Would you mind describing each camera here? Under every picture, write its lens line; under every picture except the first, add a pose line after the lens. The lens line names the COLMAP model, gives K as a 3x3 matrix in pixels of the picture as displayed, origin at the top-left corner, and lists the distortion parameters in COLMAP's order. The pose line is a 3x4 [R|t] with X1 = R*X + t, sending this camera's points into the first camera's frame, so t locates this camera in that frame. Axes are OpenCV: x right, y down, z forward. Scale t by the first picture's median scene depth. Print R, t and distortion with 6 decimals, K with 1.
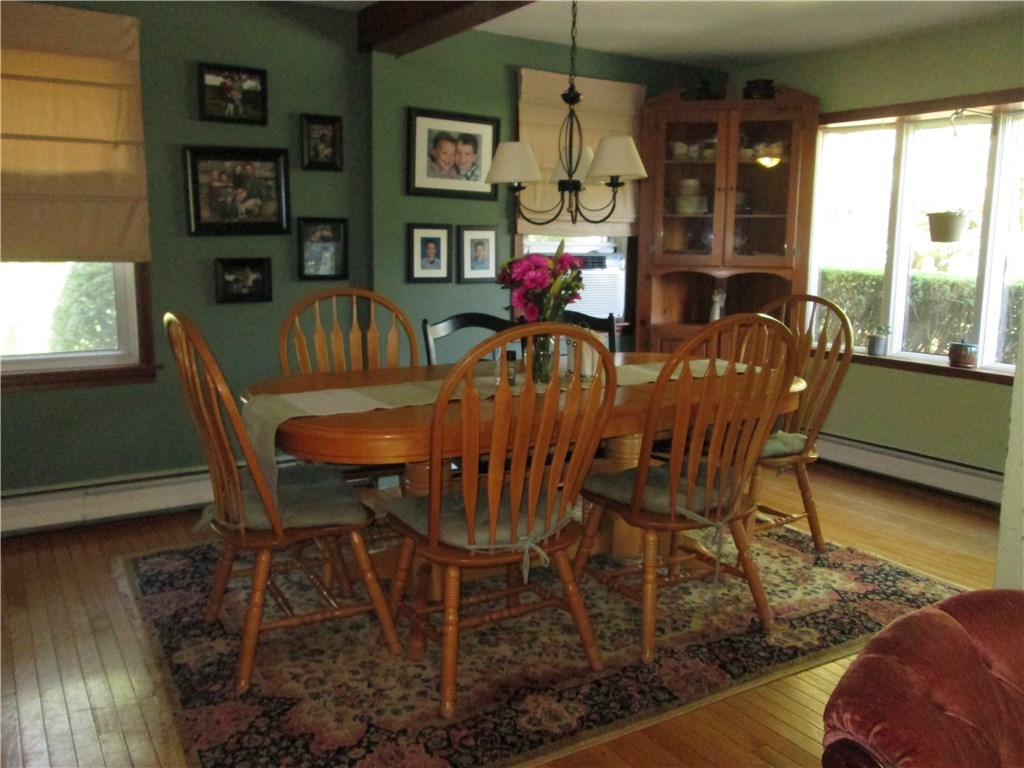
lens RADIAL K [[851.9, 0, 512.0], [0, 851.9, 384.0], [0, 0, 1]] dist [-0.032189, 0.004976]
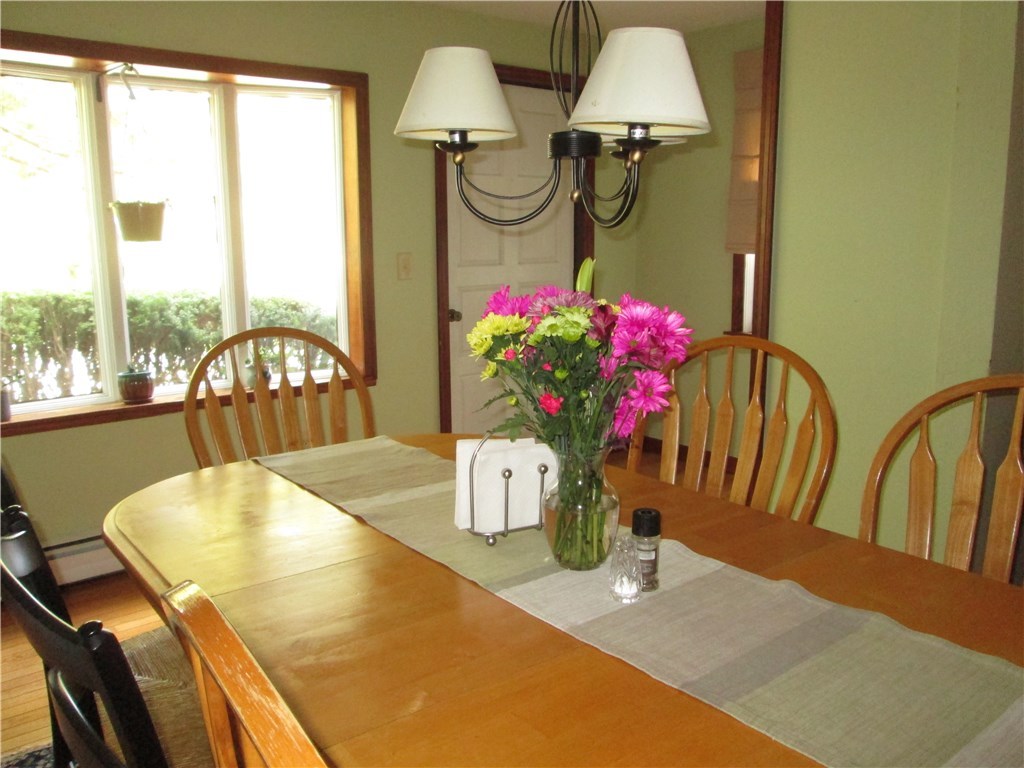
lens RADIAL K [[851.9, 0, 512.0], [0, 851.9, 384.0], [0, 0, 1]] dist [-0.032189, 0.004976]
pose [[-0.133601, -0.188100, 0.973021, -0.326403], [0.166653, 0.963577, 0.209156, -0.165681], [-0.976923, 0.190100, -0.097387, 0.869541]]
